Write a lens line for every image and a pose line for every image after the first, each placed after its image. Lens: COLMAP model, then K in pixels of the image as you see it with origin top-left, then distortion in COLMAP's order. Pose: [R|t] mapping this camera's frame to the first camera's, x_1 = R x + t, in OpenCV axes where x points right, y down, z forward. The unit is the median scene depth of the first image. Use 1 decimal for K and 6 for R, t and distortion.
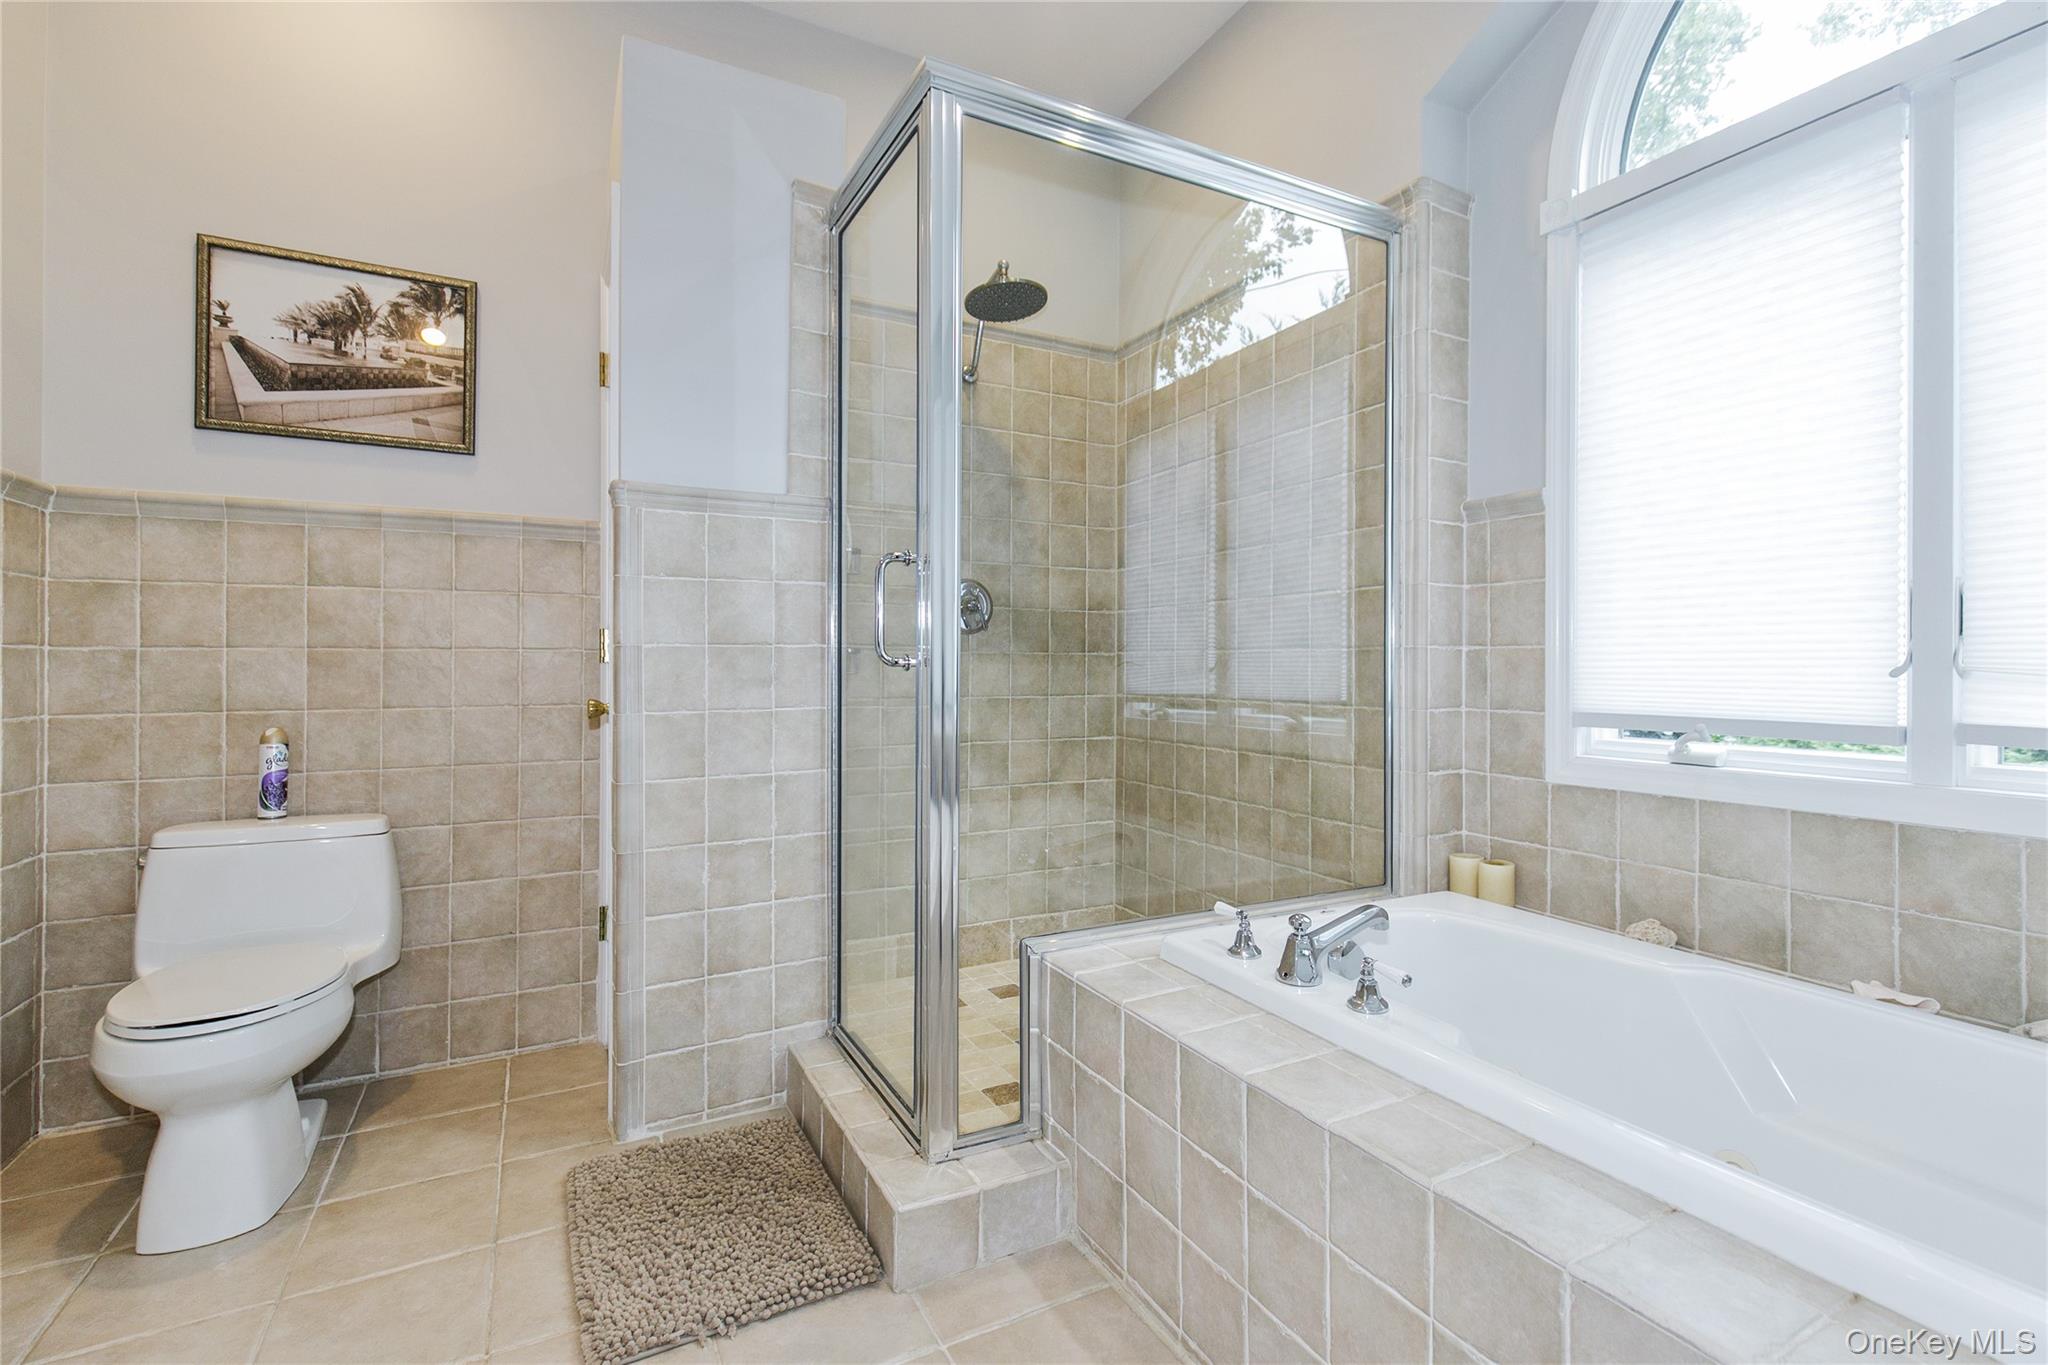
lens RADIAL K [[925.3, 0, 1034.1], [0, 925.3, 664.2], [0, 0, 1]] dist [0.005777, -0.001772]
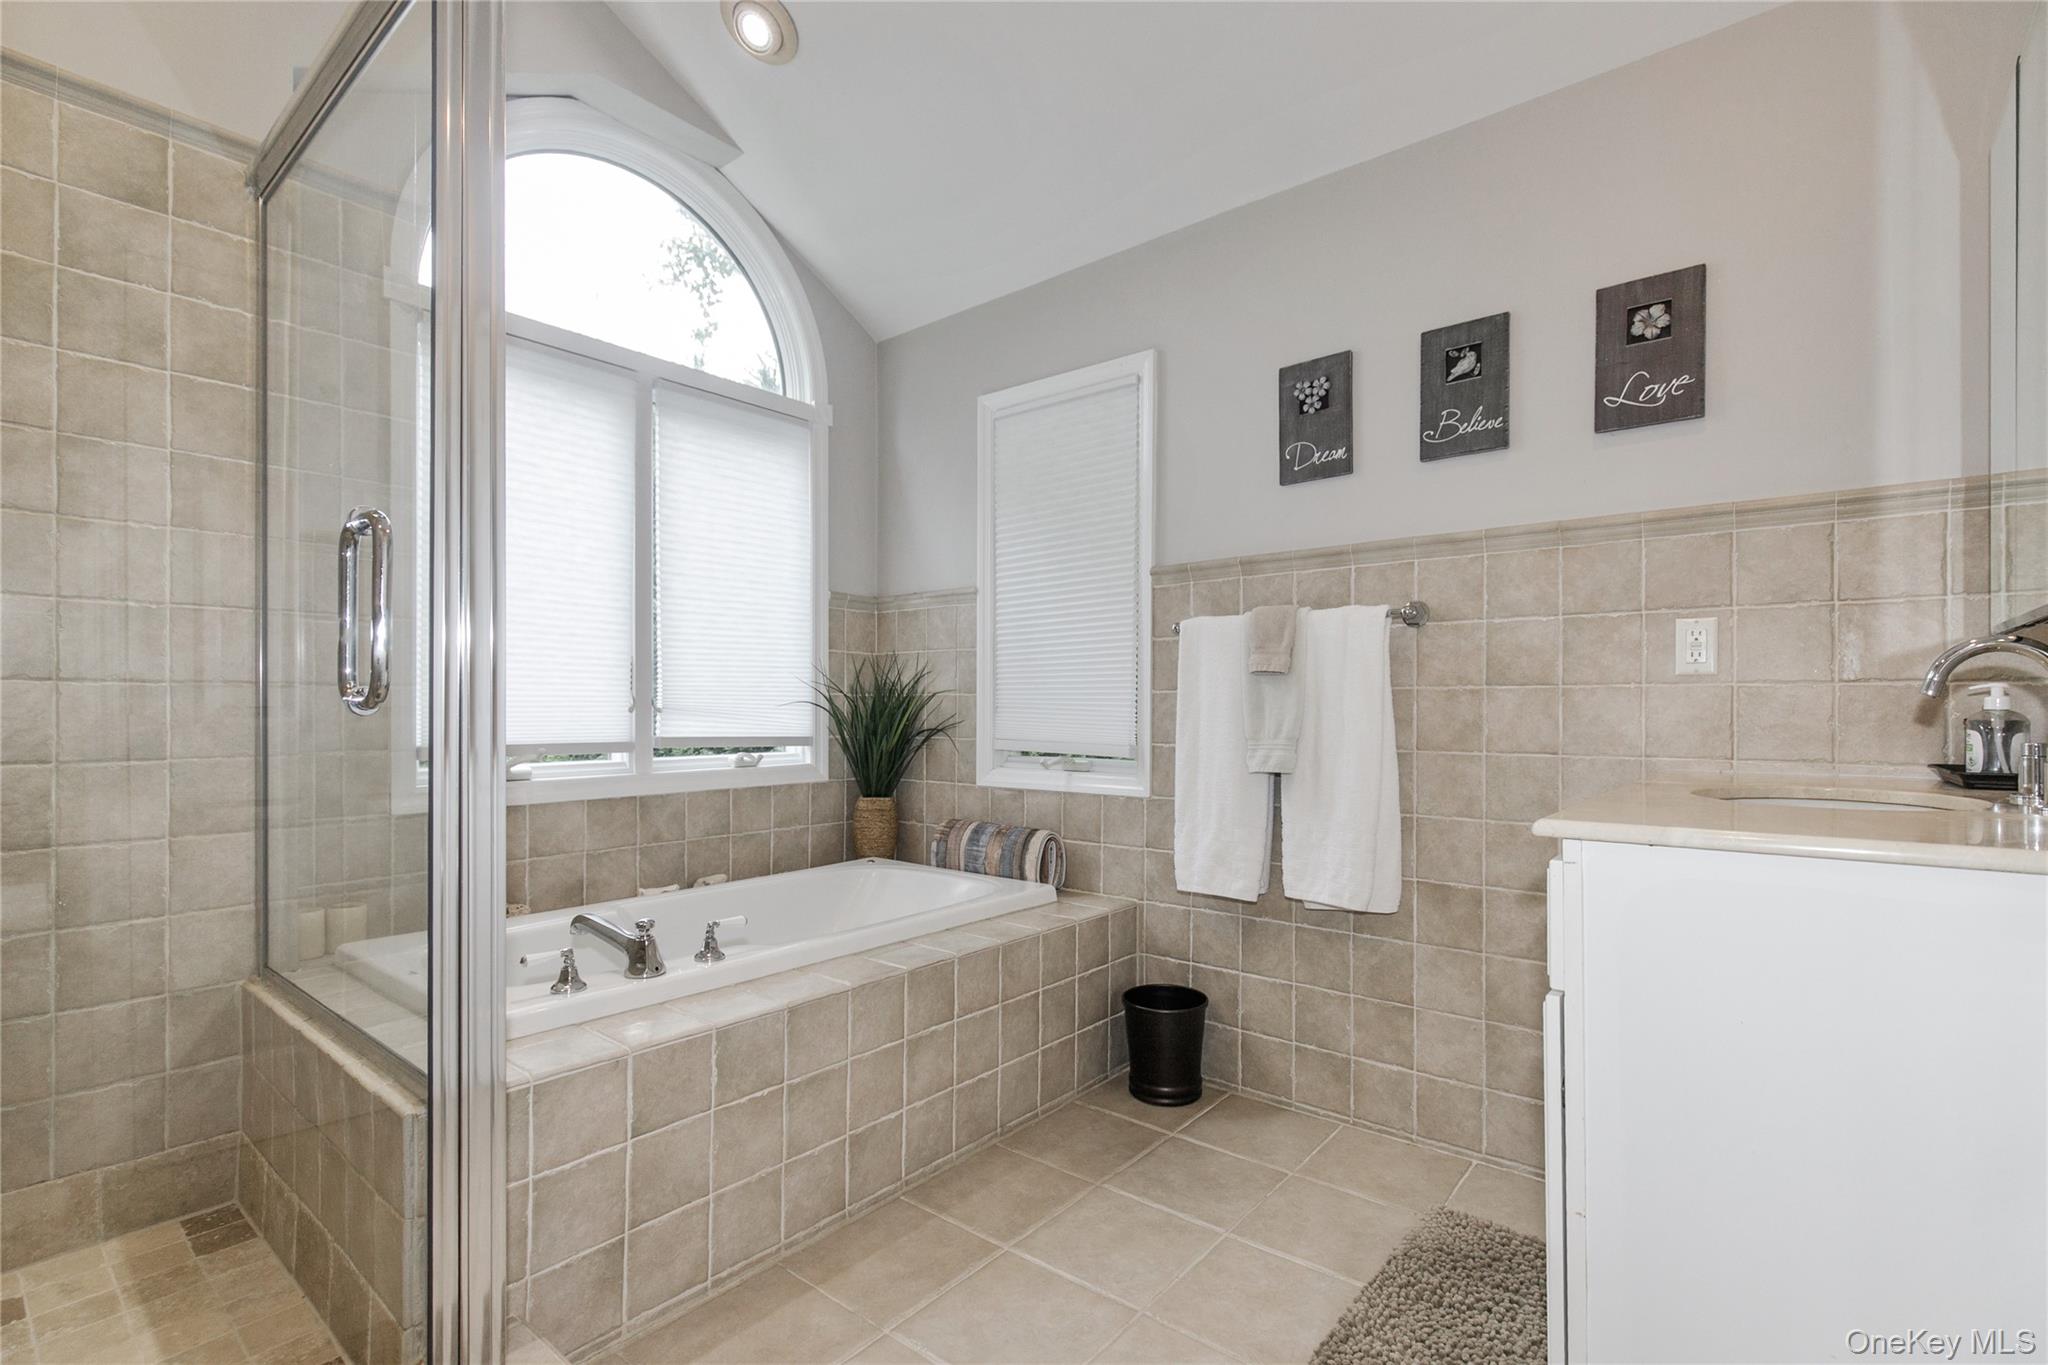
lens RADIAL K [[925.3, 0, 1035.5], [0, 925.3, 696.2], [0, 0, 1]] dist [0.005777, -0.001772]
pose [[-0.370504, 0.008187, 0.928795, -1.005436], [0.000096, 0.999961, -0.008776, -0.002999], [-0.928831, -0.003162, -0.370491, 0.982201]]
